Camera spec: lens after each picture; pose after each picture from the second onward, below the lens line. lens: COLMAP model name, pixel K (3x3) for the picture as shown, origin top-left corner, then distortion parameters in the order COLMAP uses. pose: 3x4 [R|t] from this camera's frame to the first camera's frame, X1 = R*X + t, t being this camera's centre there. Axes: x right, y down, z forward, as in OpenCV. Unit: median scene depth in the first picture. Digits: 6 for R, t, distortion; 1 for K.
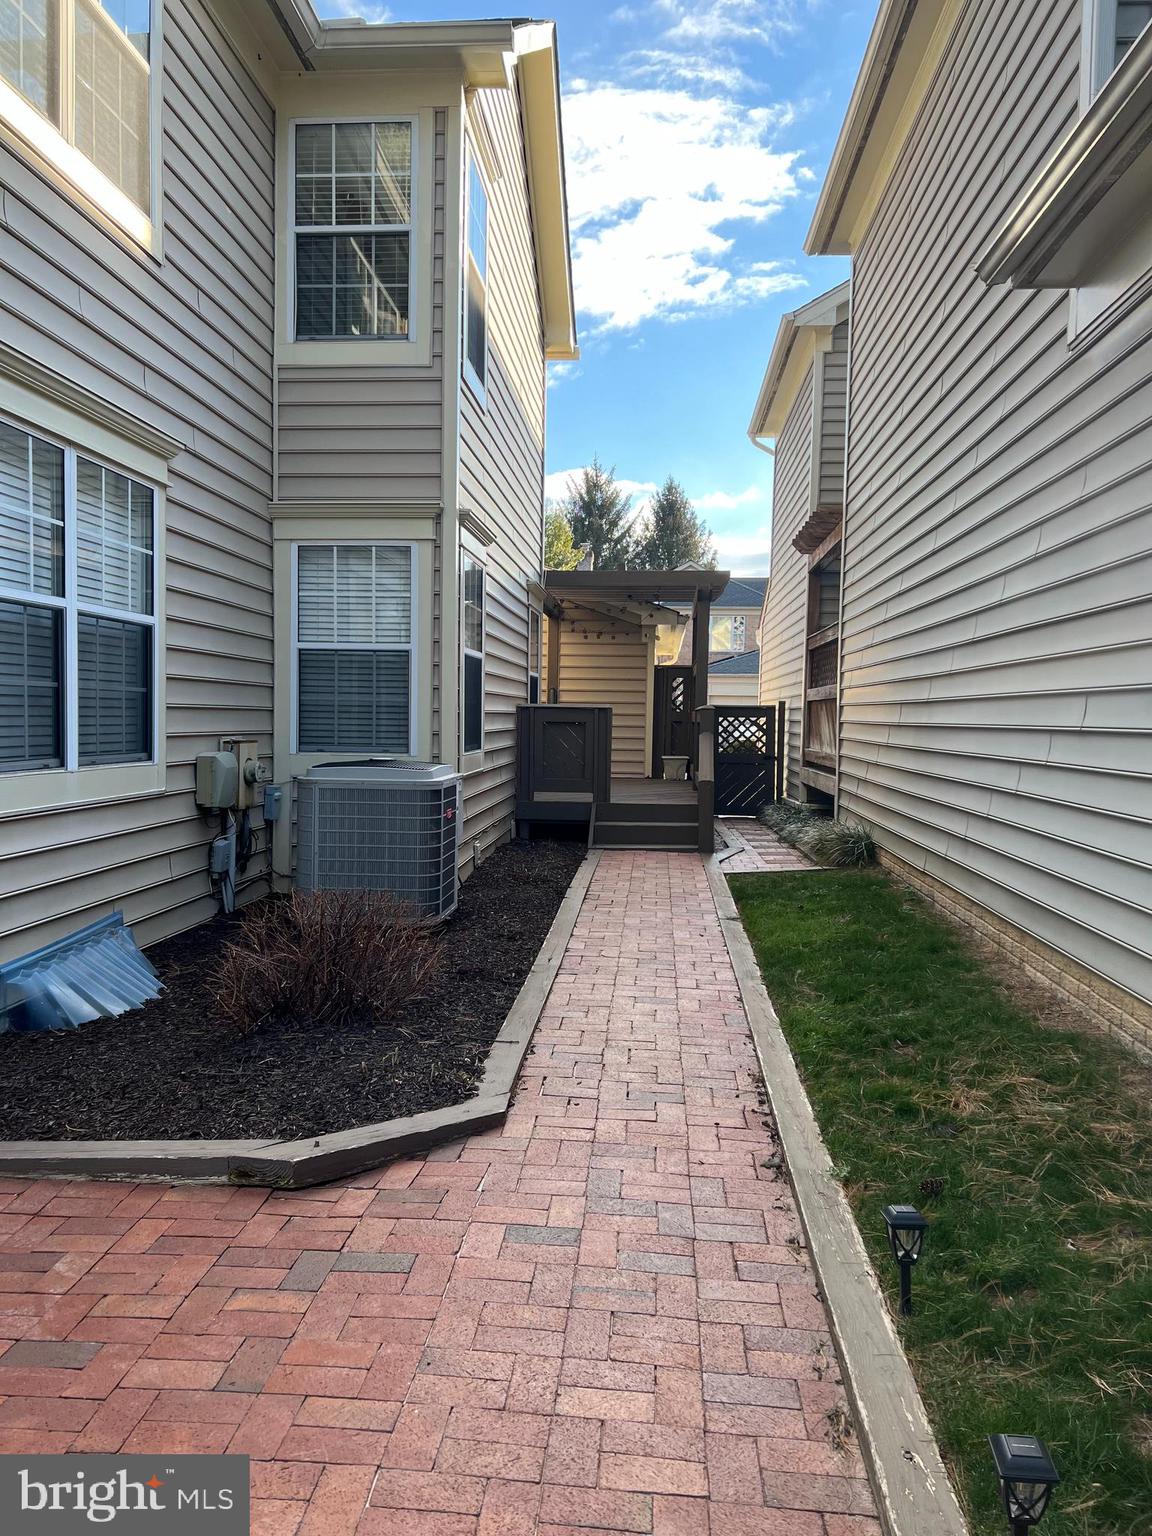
lens RADIAL K [[1158.5, 0, 578.1], [0, 1158.5, 773.9], [0, 0, 1]] dist [0.065683, -0.072184]
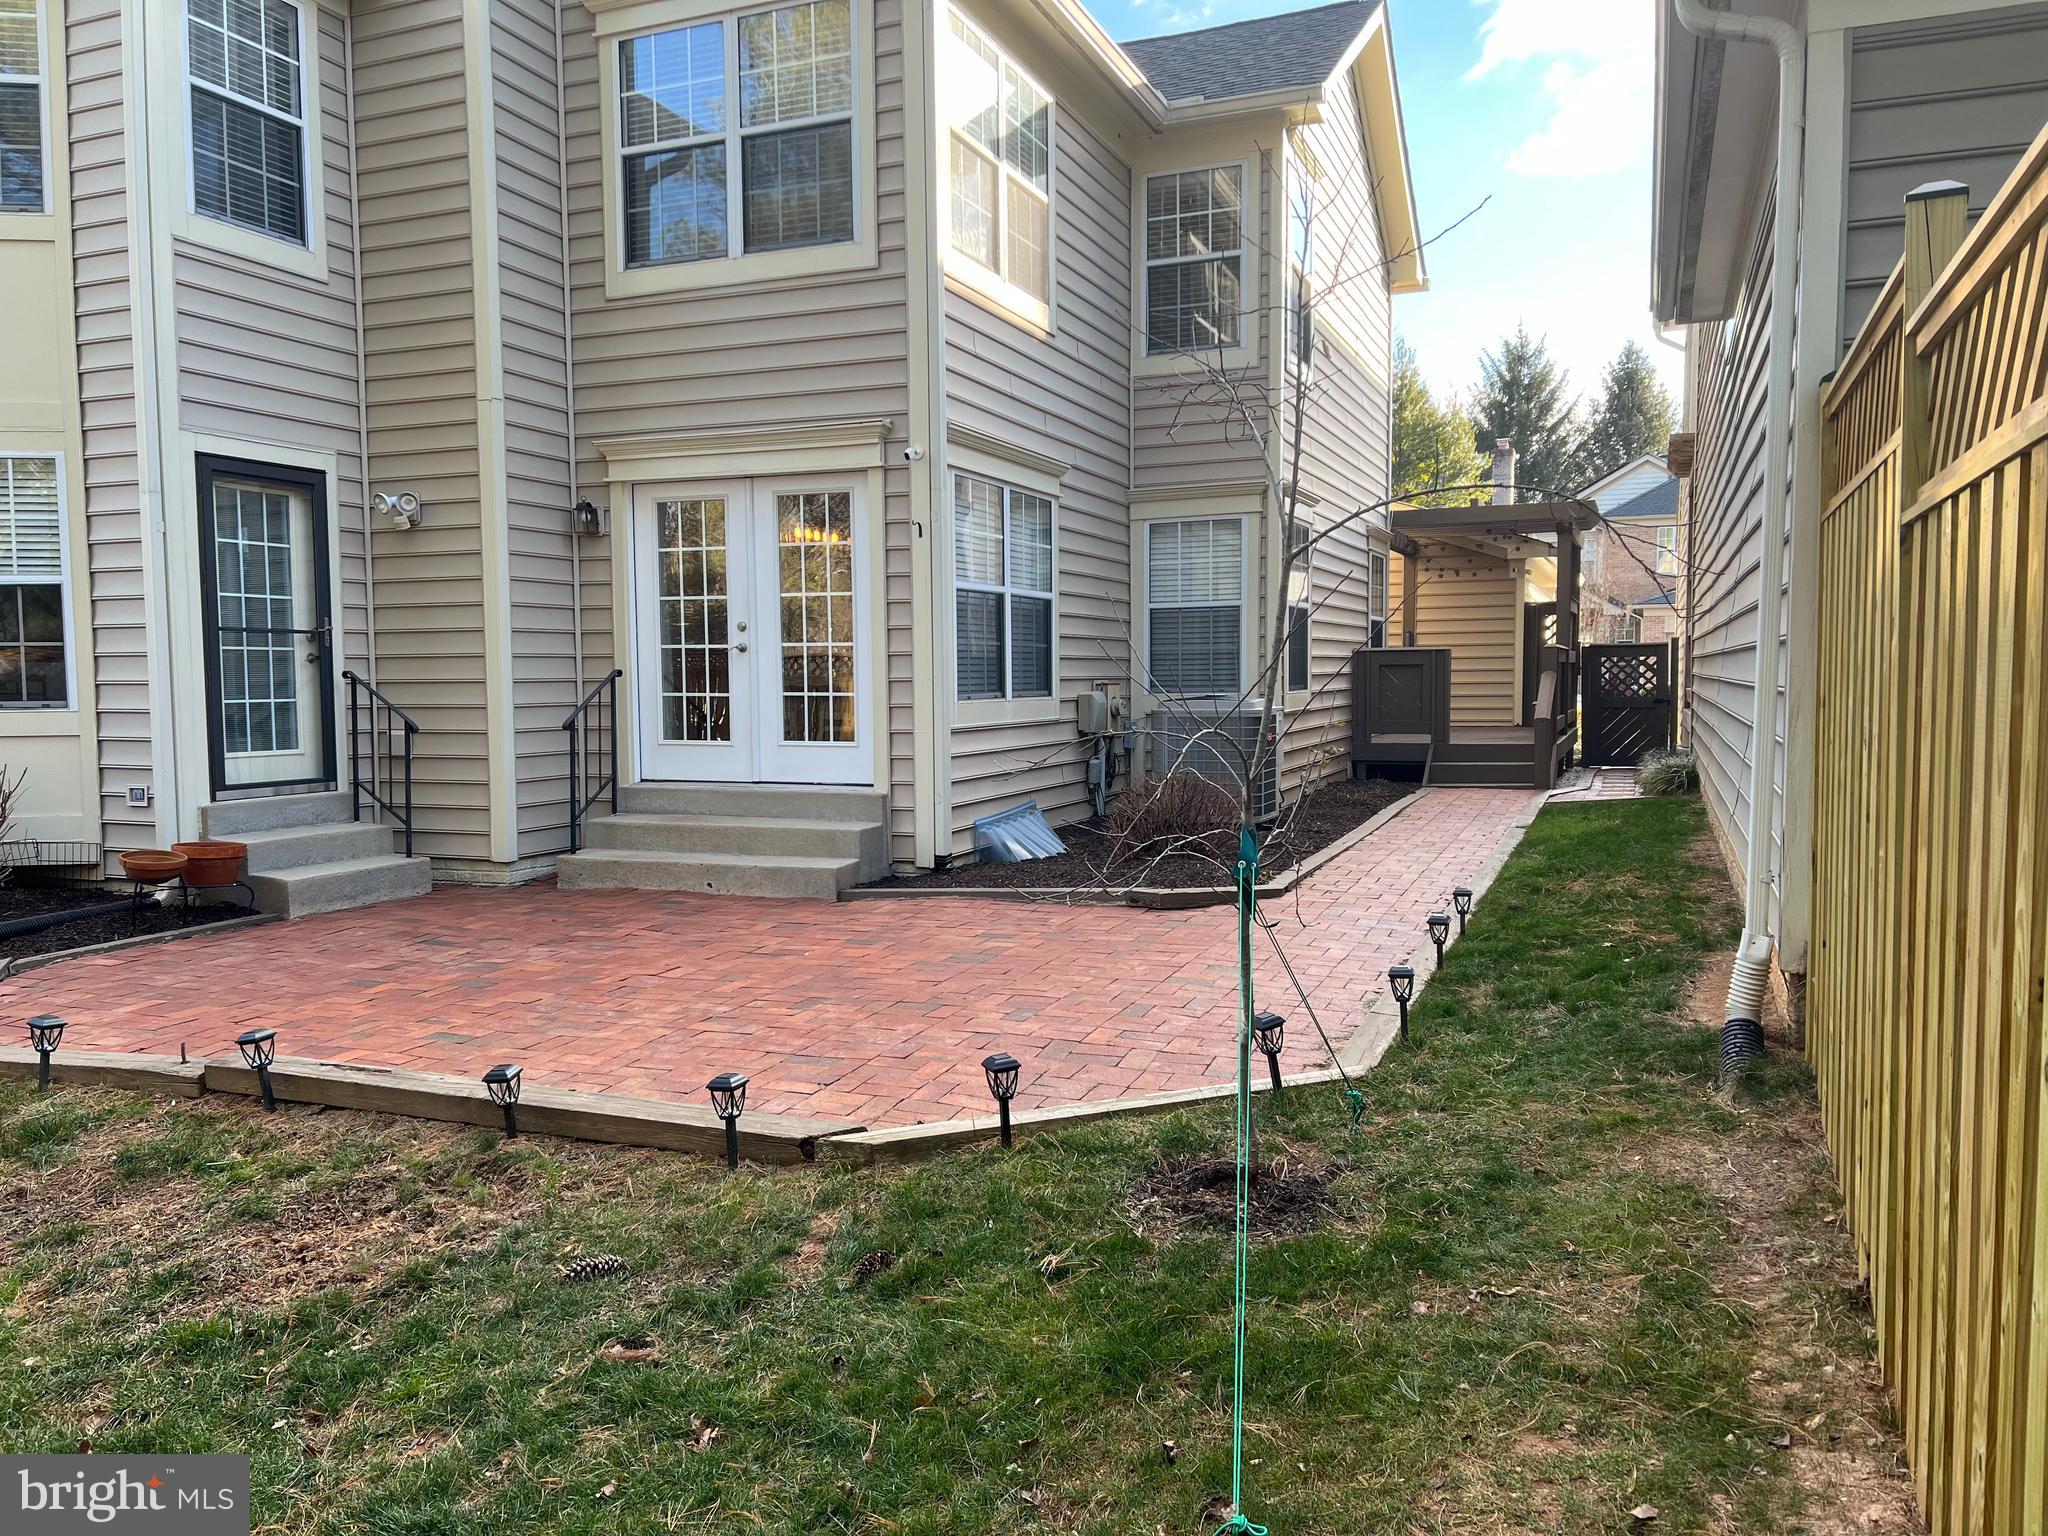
lens RADIAL K [[1544.7, 0, 1022.3], [0, 1544.7, 761.4], [0, 0, 1]] dist [0.065683, -0.072184]
pose [[0.952311, -0.007124, -0.305047, 0.123777], [0.009280, 0.999941, 0.005618, 0.042023], [0.304989, -0.008181, 0.952321, -0.578318]]
